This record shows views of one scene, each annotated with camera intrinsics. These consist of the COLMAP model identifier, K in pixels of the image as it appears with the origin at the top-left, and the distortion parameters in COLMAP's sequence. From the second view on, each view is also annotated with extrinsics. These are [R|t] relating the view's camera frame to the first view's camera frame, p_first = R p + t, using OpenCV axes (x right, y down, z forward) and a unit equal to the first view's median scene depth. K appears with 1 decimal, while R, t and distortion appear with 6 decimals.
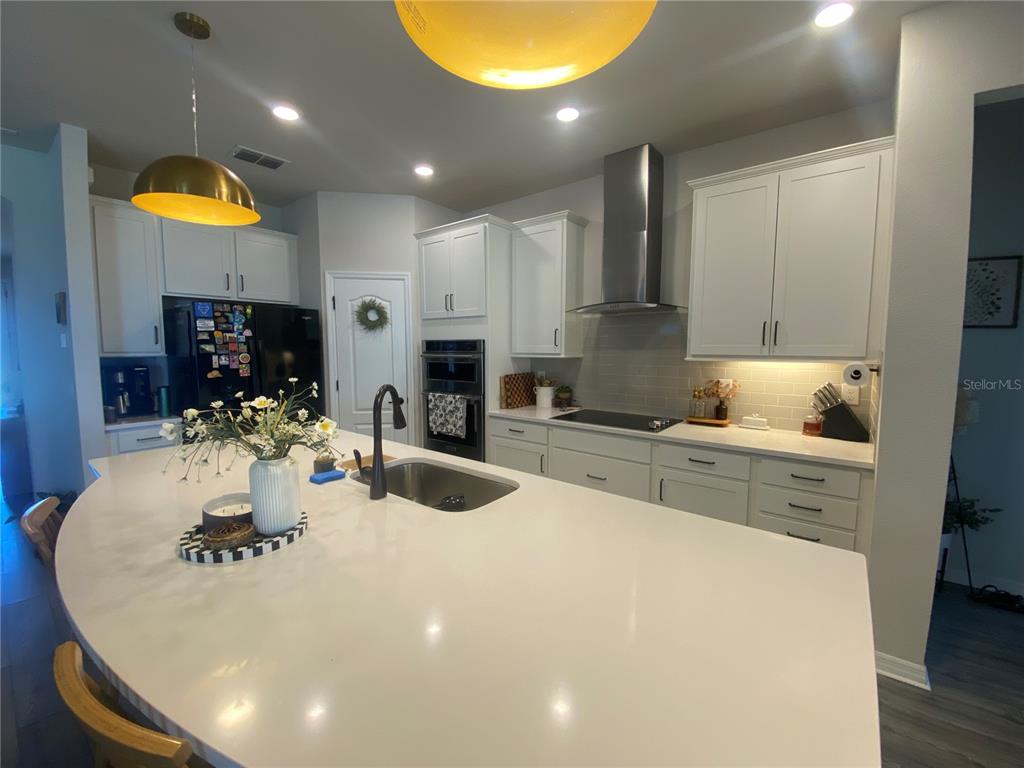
lens RADIAL K [[419.1, 0, 510.3], [0, 419.1, 382.6], [0, 0, 1]] dist [0.001086, -0.013427]
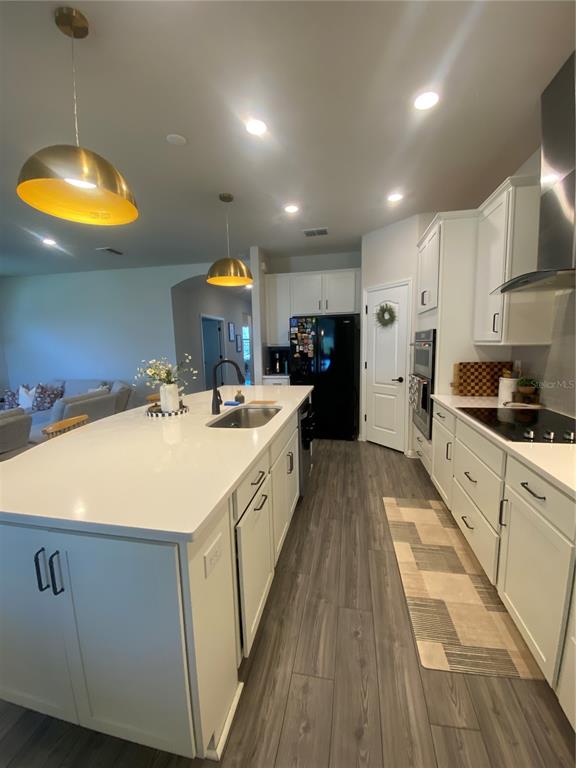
lens RADIAL K [[314.3, 0, 287.1], [0, 314.3, 389.2], [0, 0, 1]] dist [0.001086, -0.013427]
pose [[0.402624, 0.117108, -0.907844, 0.547832], [-0.051804, 0.993108, 0.105132, -0.012627], [0.913899, 0.004702, 0.405915, 0.309930]]
